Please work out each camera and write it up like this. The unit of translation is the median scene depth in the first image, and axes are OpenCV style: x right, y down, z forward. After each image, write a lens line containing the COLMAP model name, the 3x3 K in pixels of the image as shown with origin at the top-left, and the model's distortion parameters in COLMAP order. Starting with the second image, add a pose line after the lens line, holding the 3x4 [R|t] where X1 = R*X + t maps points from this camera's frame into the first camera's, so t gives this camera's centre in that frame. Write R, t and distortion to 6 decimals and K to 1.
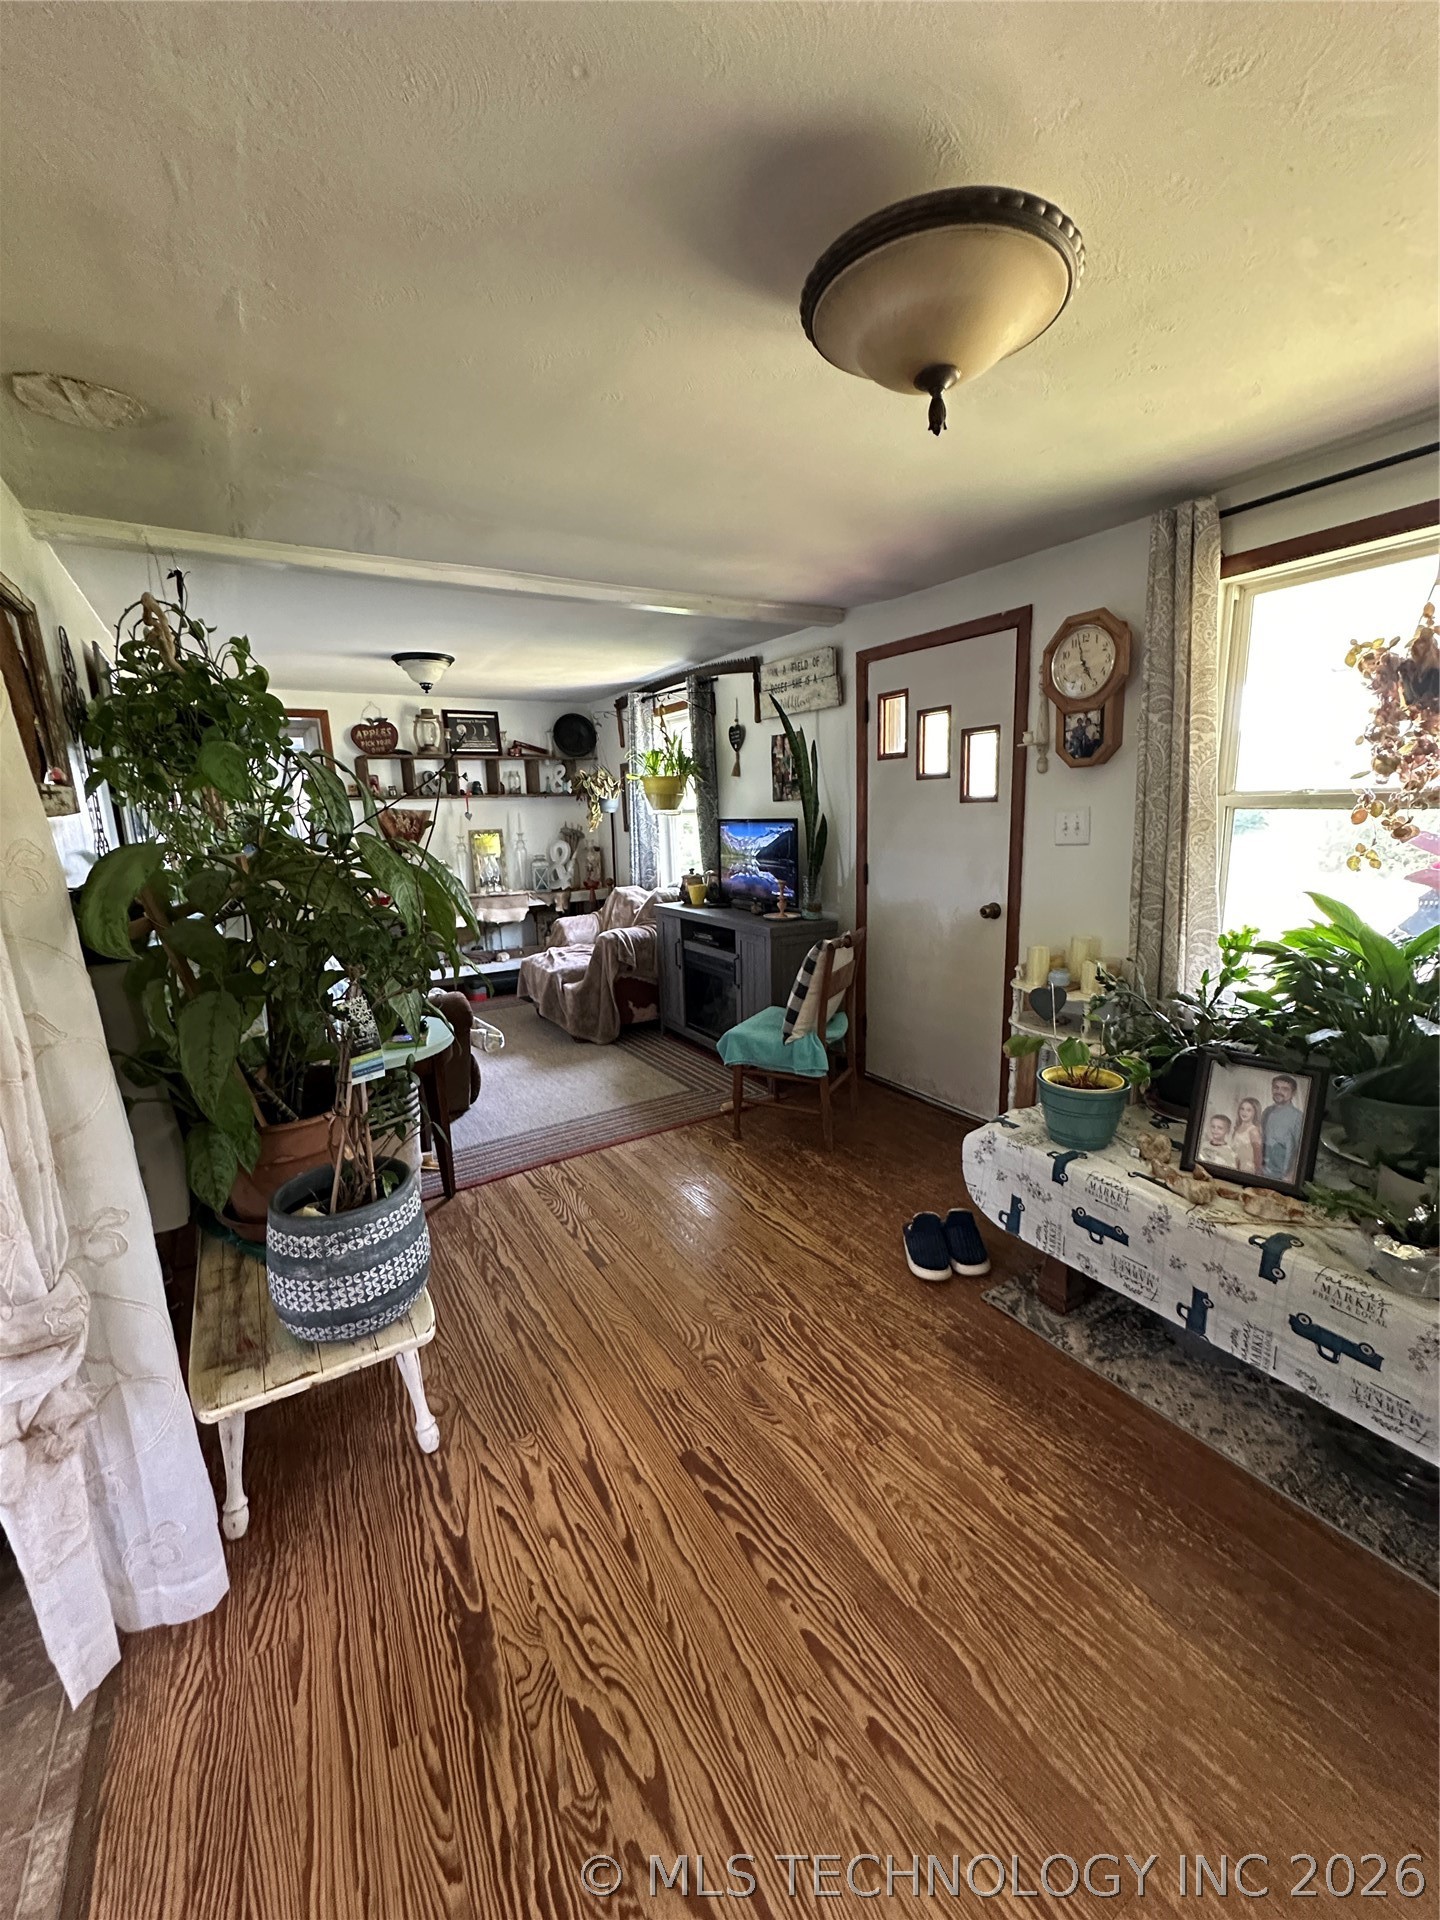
lens RADIAL K [[768.5, 0, 725.1], [0, 768.5, 958.0], [0, 0, 1]] dist [-0.004889, 0.000767]
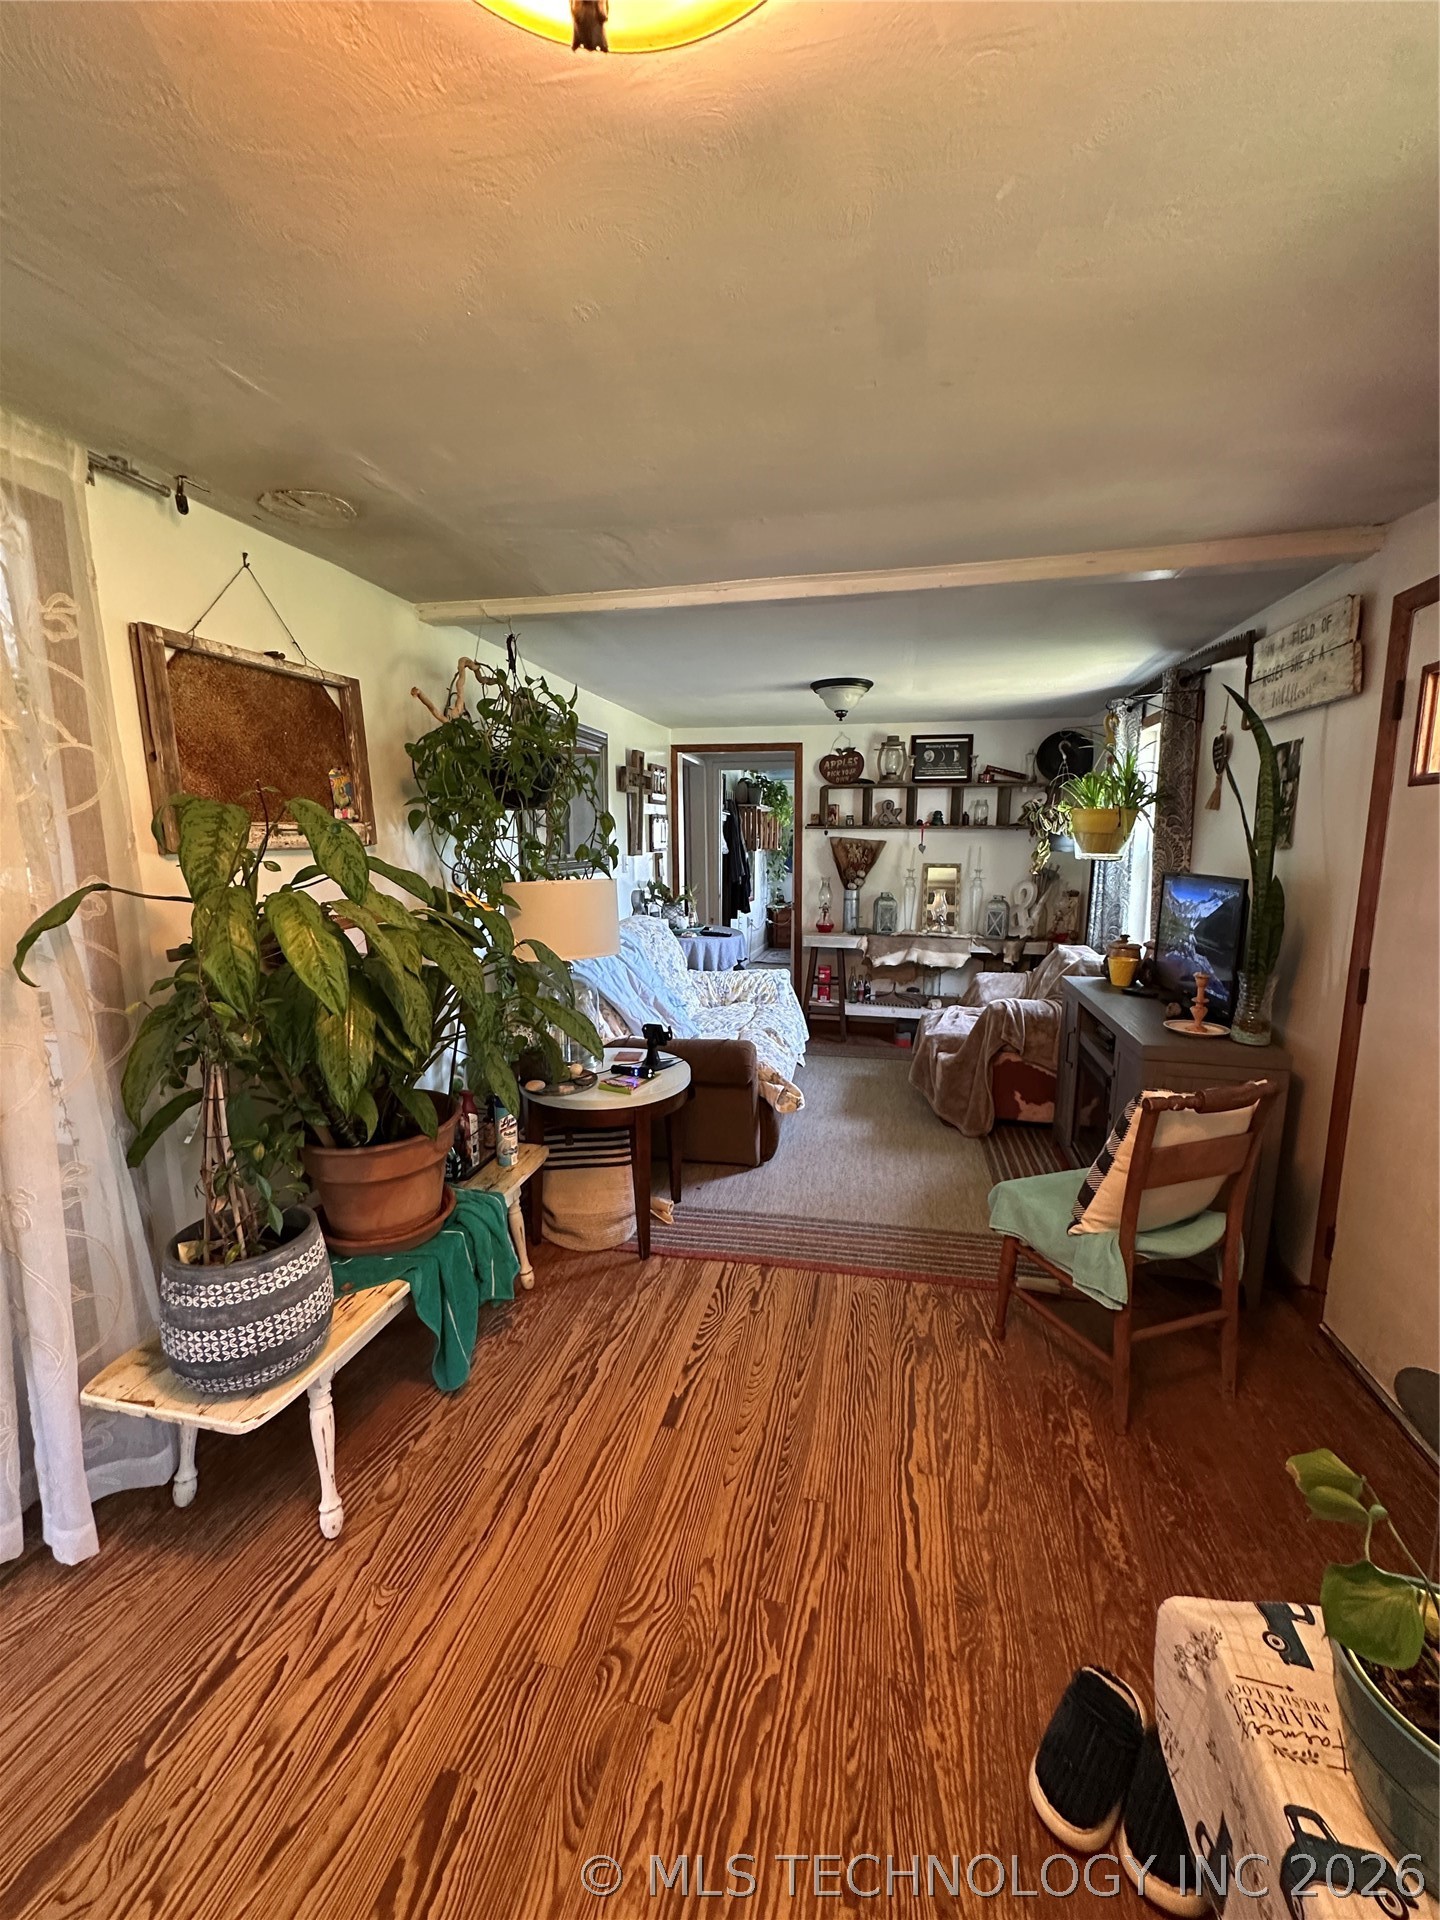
lens RADIAL K [[768.5, 0, 725.1], [0, 768.5, 958.2], [0, 0, 1]] dist [-0.004889, 0.000767]
pose [[0.715849, 0.138672, -0.684347, 0.205639], [-0.158035, 0.986825, 0.034655, -0.066639], [0.680136, 0.083342, 0.728333, 0.238708]]
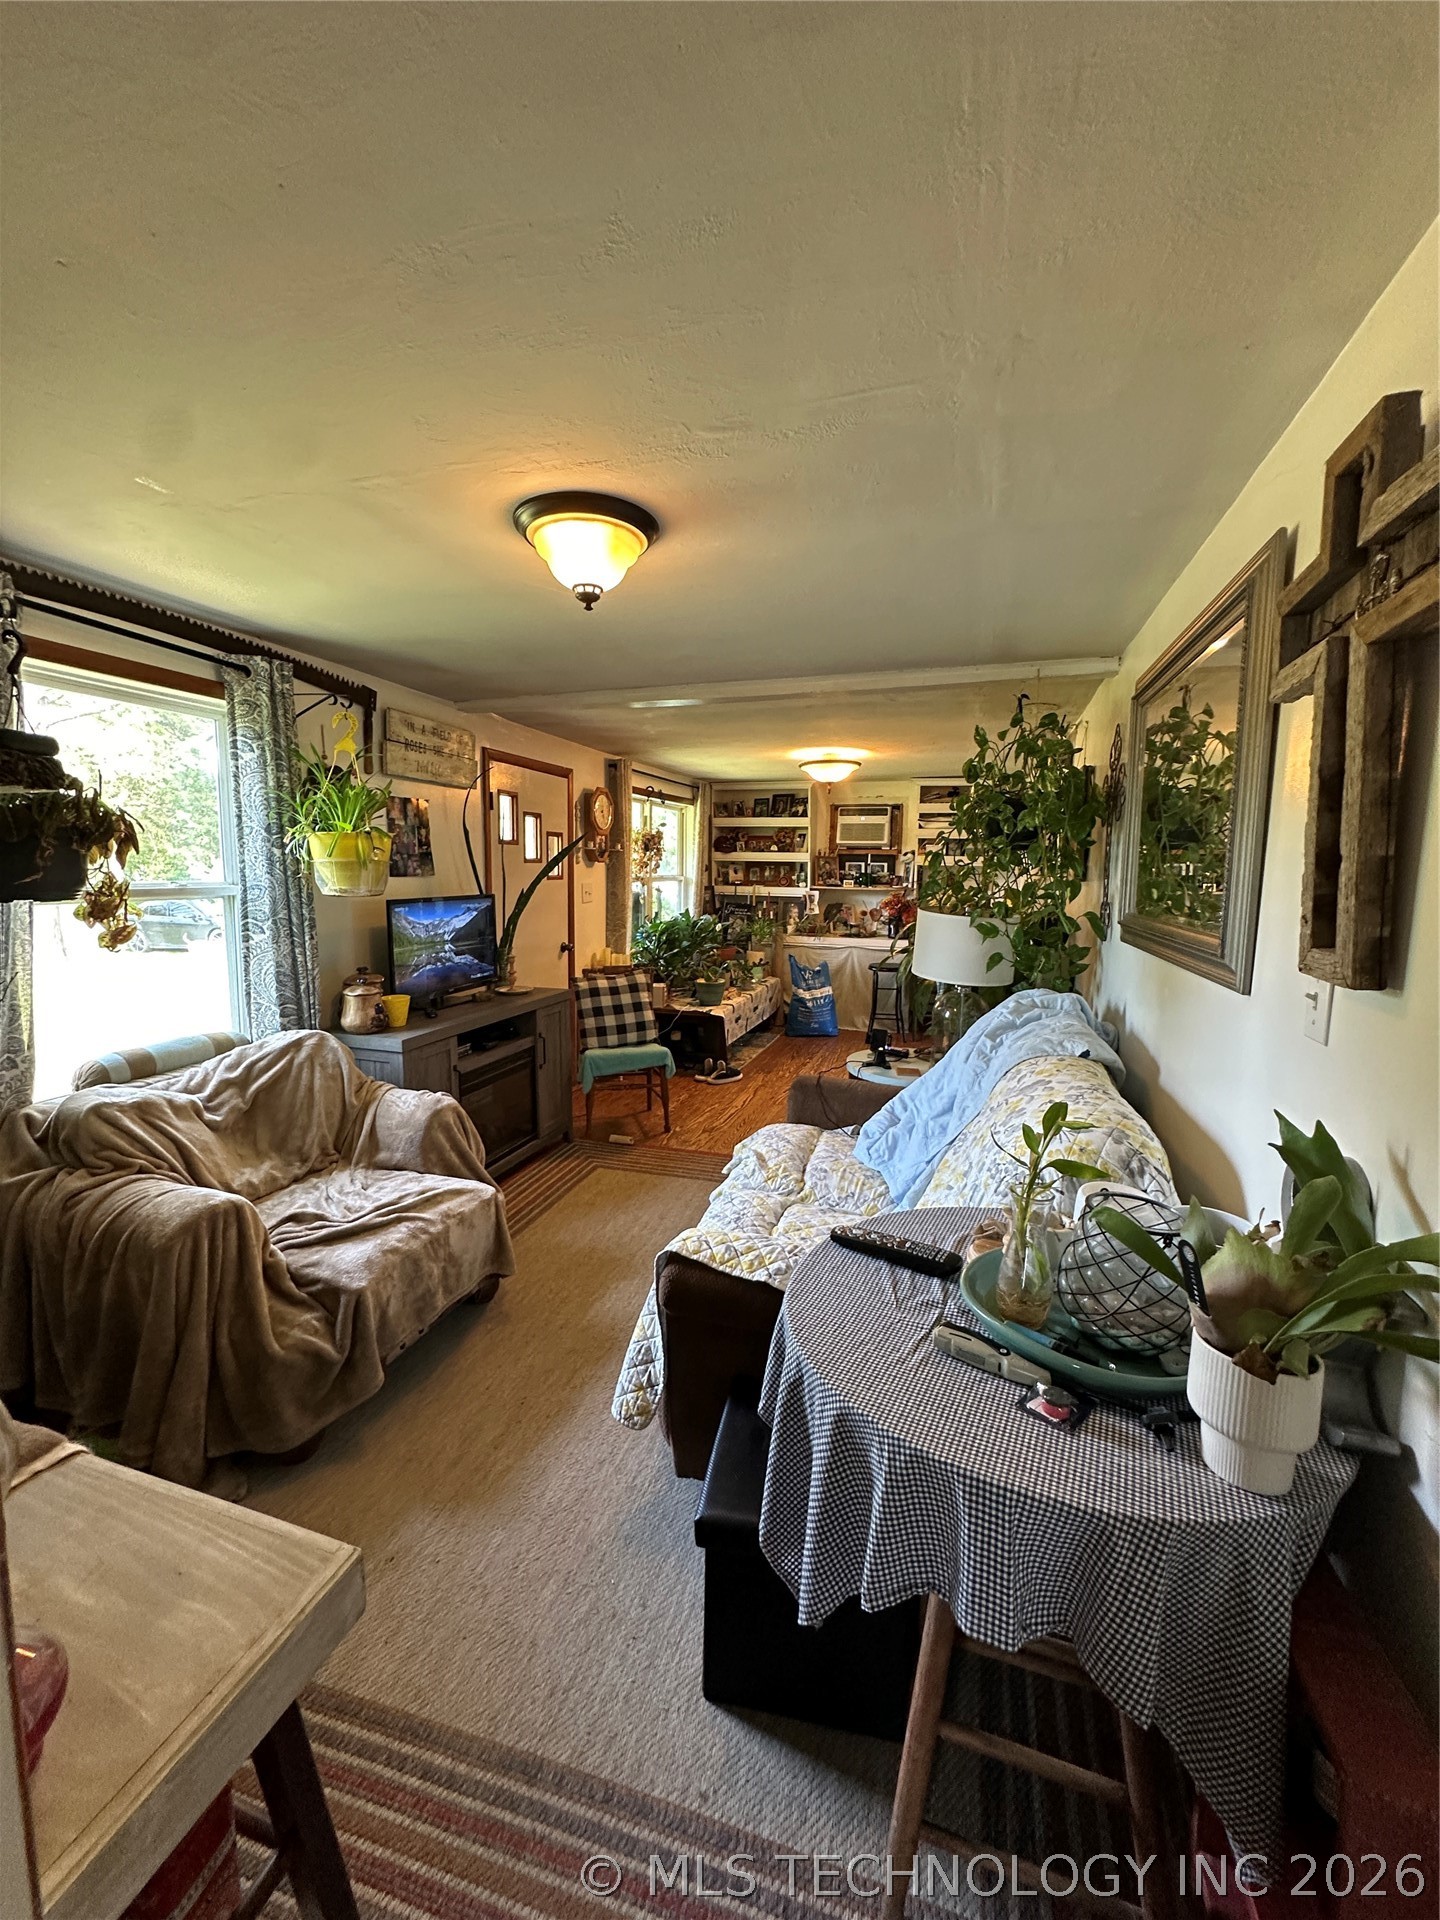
lens RADIAL K [[768.5, 0, 710.0], [0, 768.5, 967.2], [0, 0, 1]] dist [-0.004889, 0.000767]
pose [[-0.635296, -0.068880, 0.769190, -0.792241], [0.168932, 0.959498, 0.225447, -0.244714], [-0.753565, 0.273166, -0.597929, 1.289861]]
